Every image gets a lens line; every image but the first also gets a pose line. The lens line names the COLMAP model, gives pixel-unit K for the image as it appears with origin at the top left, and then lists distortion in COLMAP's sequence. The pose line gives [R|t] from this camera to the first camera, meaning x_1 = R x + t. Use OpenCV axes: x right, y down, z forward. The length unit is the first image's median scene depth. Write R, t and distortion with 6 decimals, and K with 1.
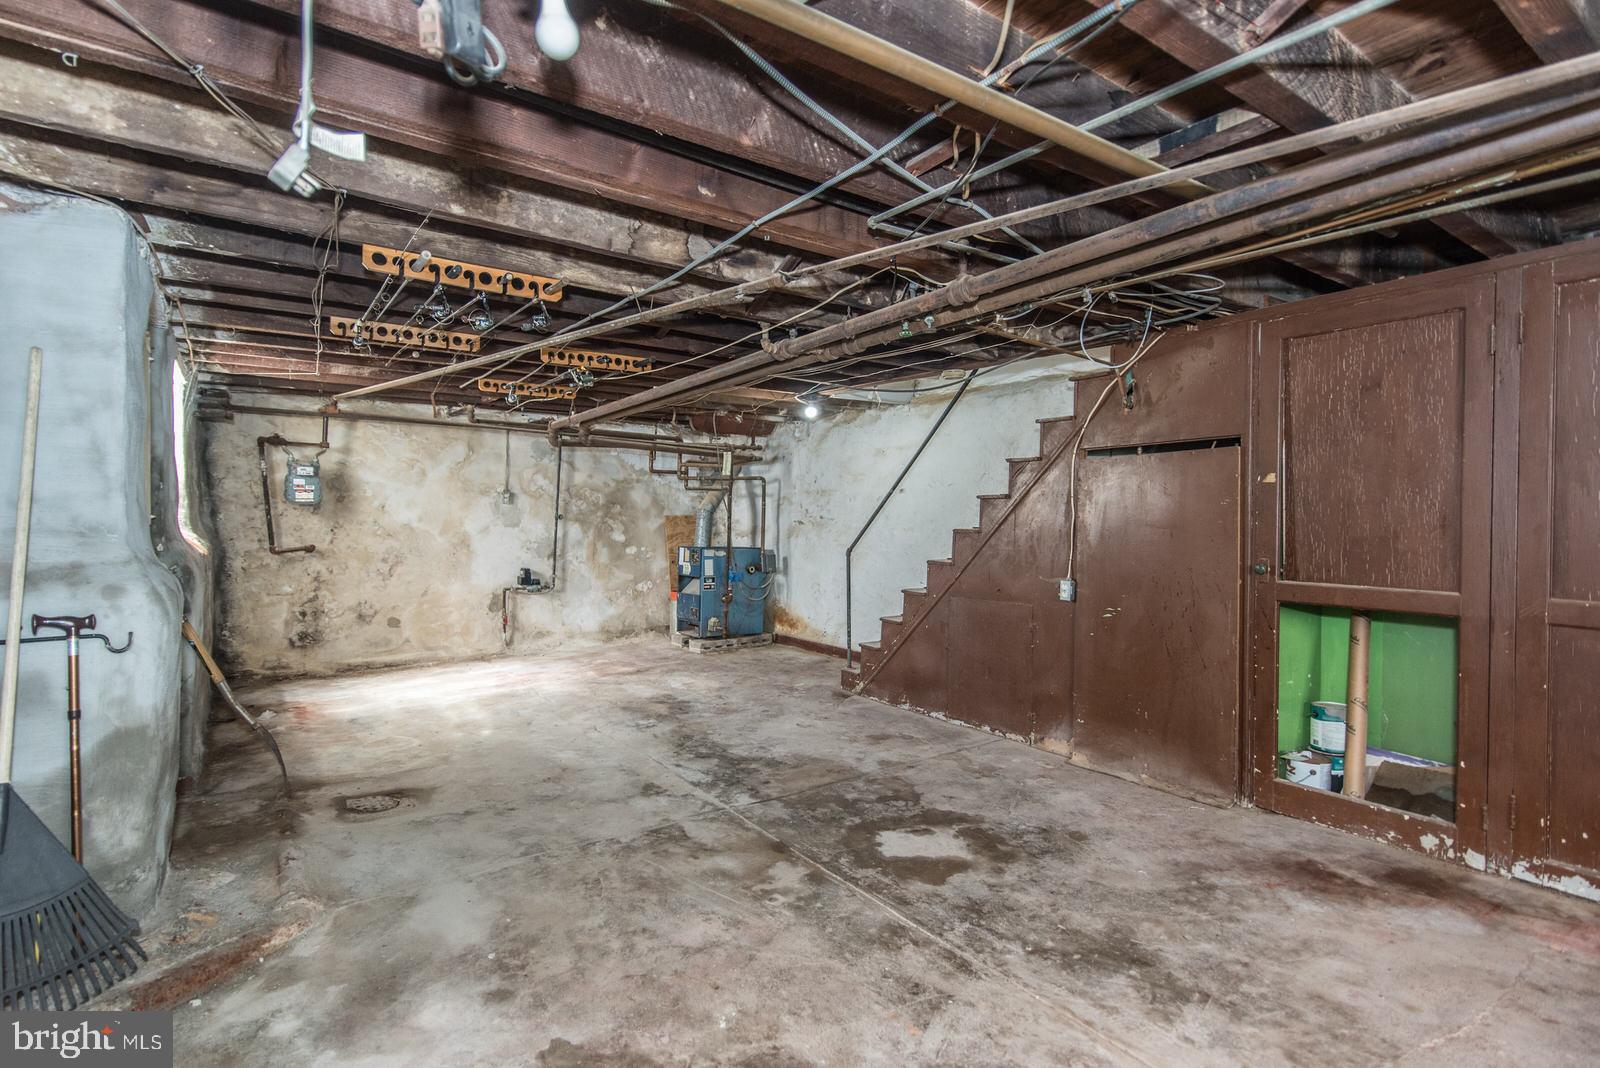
lens RADIAL K [[795.5, 0, 802.6], [0, 795.5, 513.2], [0, 0, 1]] dist [0.002724, -0.000593]
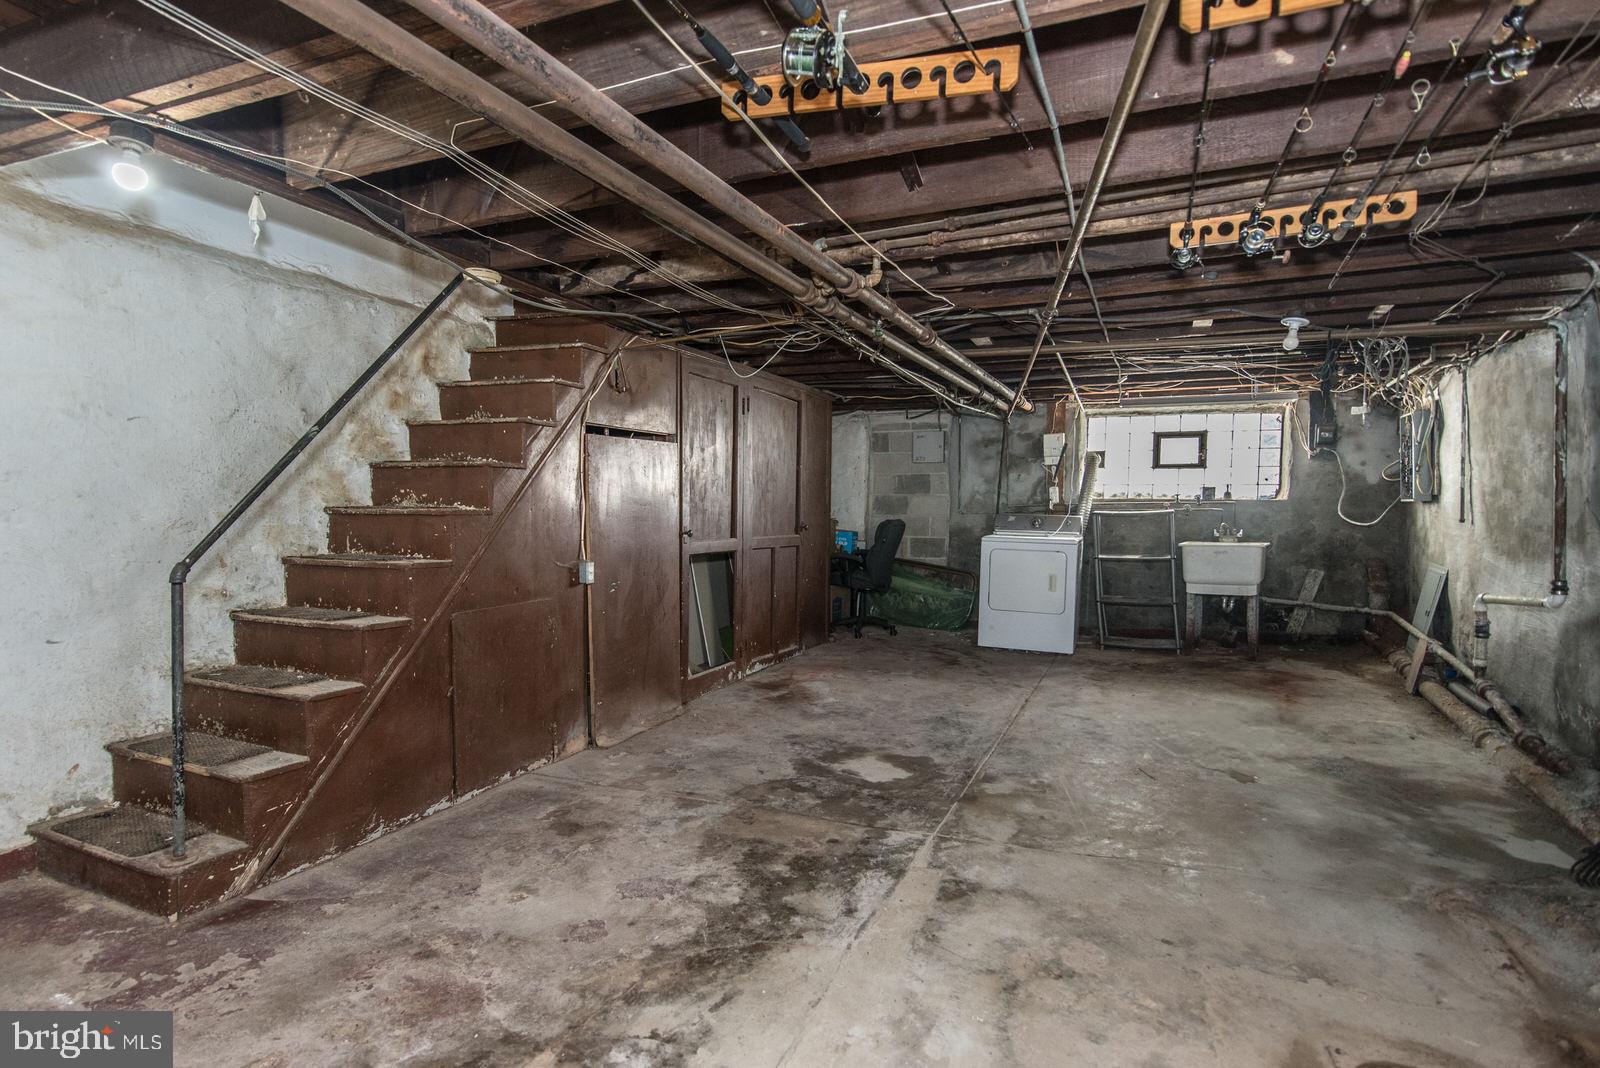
lens RADIAL K [[814.8, 0, 803.1], [0, 814.8, 537.5], [0, 0, 1]] dist [-0.000096, -0.000418]
pose [[-0.523666, -0.038161, 0.851068, -0.660097], [-0.011919, 0.999227, 0.037470, 0.017744], [-0.851840, 0.009478, -0.523716, 1.381610]]
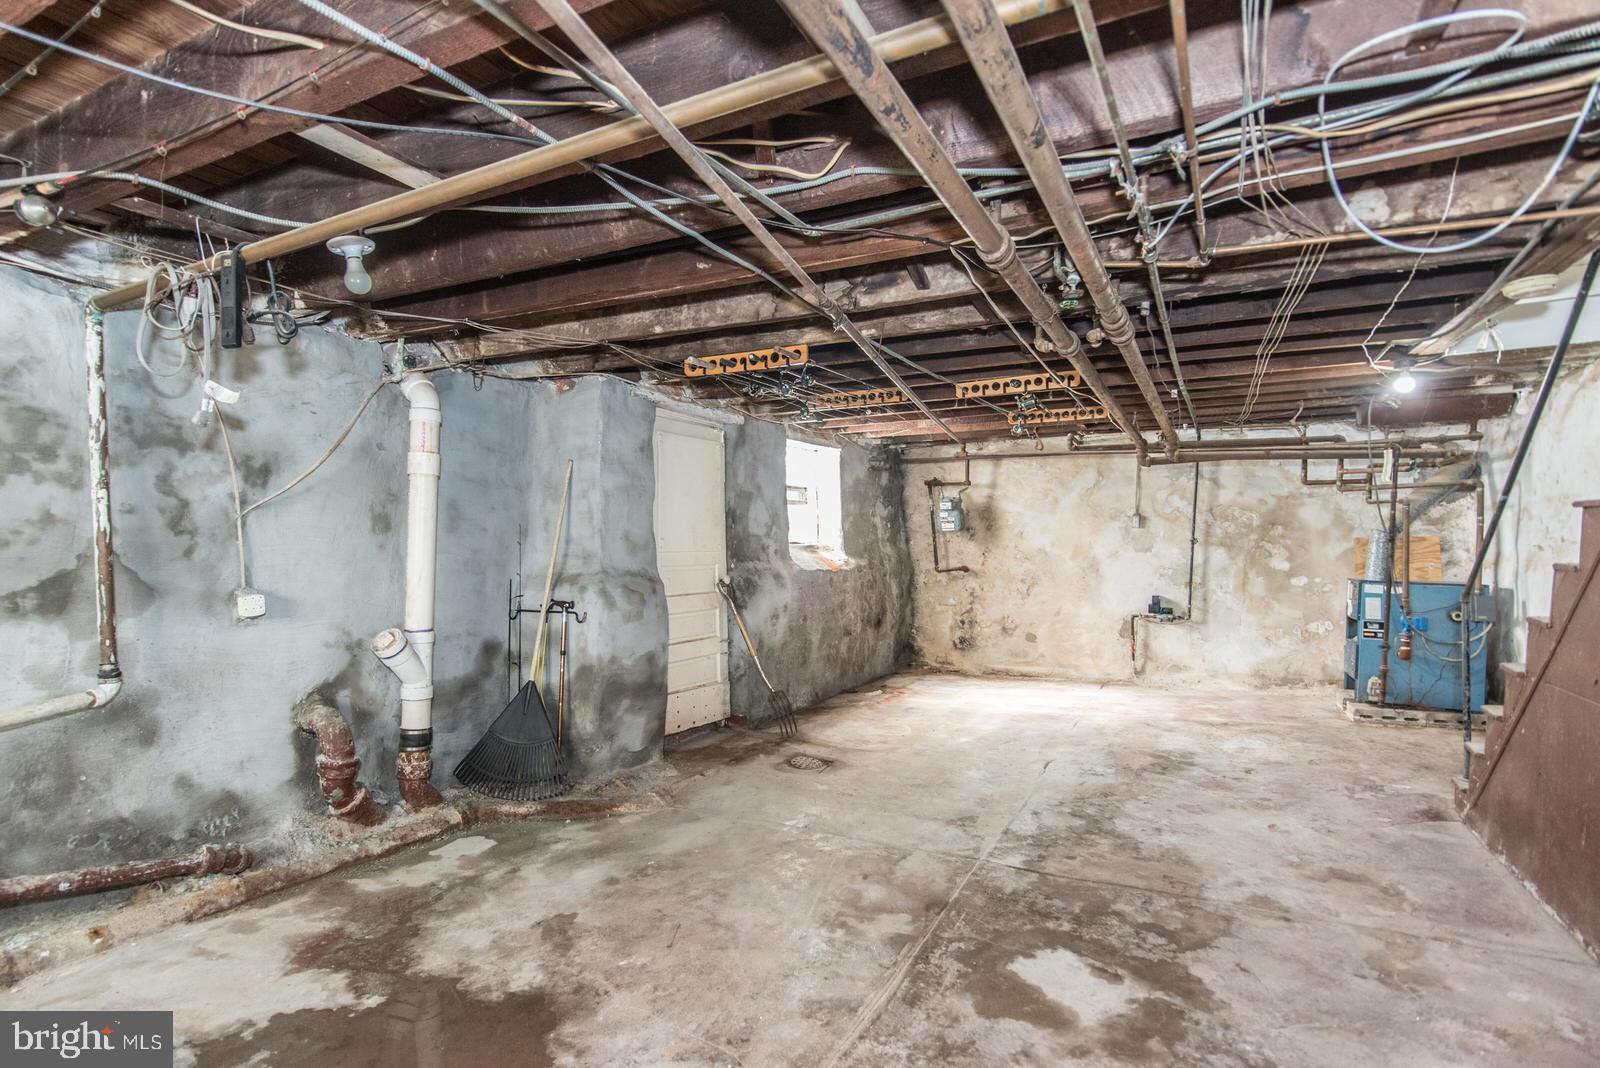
lens RADIAL K [[802.1, 0, 796.2], [0, 802.1, 547.9], [0, 0, 1]] dist [0.001695, 0.001019]
pose [[0.453620, 0.002452, -0.891192, 0.564185], [0.013412, 0.999864, 0.009577, -0.004183], [0.891094, -0.016297, 0.453525, 0.343378]]
